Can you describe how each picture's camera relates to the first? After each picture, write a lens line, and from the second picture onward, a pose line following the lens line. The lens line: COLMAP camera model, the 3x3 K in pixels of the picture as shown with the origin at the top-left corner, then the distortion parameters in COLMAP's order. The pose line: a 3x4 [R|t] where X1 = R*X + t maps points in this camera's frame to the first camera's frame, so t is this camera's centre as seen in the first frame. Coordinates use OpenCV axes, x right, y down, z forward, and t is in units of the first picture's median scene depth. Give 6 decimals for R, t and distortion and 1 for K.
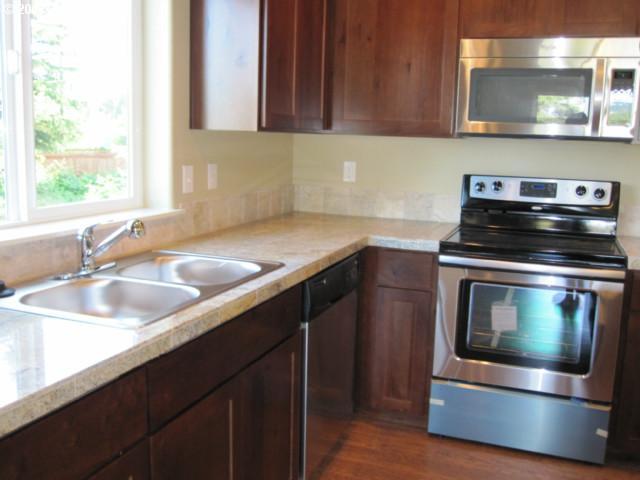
lens RADIAL K [[639.5, 0, 320.0], [0, 639.5, 240.0], [0, 0, 1]] dist [-0.058363, -0.000601]
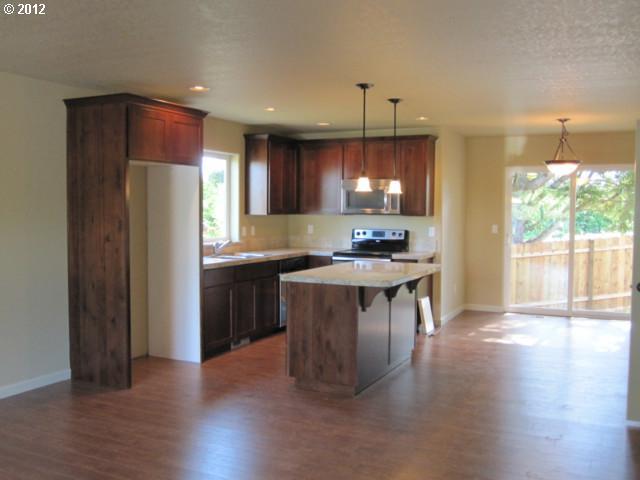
lens RADIAL K [[639.5, 0, 320.0], [0, 639.5, 240.0], [0, 0, 1]] dist [-0.058363, -0.000601]
pose [[0.995798, -0.016586, -0.090063, 0.343592], [0.006530, 0.993819, -0.110820, 0.231891], [0.091345, 0.109766, 0.989751, -1.594892]]
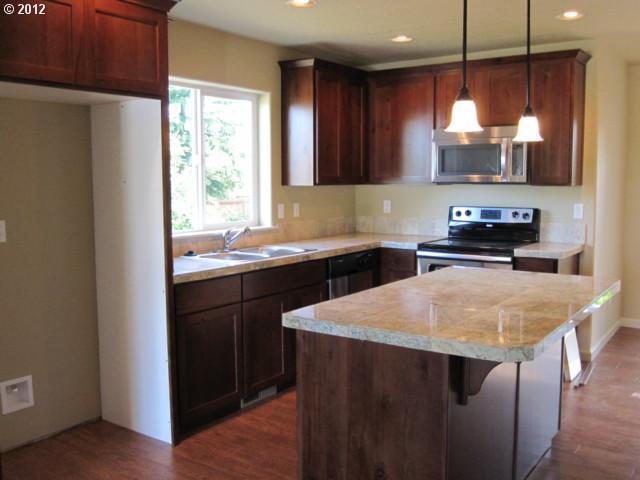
lens RADIAL K [[639.5, 0, 320.0], [0, 639.5, 240.0], [0, 0, 1]] dist [-0.058363, -0.000601]
pose [[0.968225, -0.008243, -0.249946, 0.330665], [-0.008367, 0.997829, -0.065319, 0.099197], [0.249941, 0.065335, 0.966054, -0.706855]]
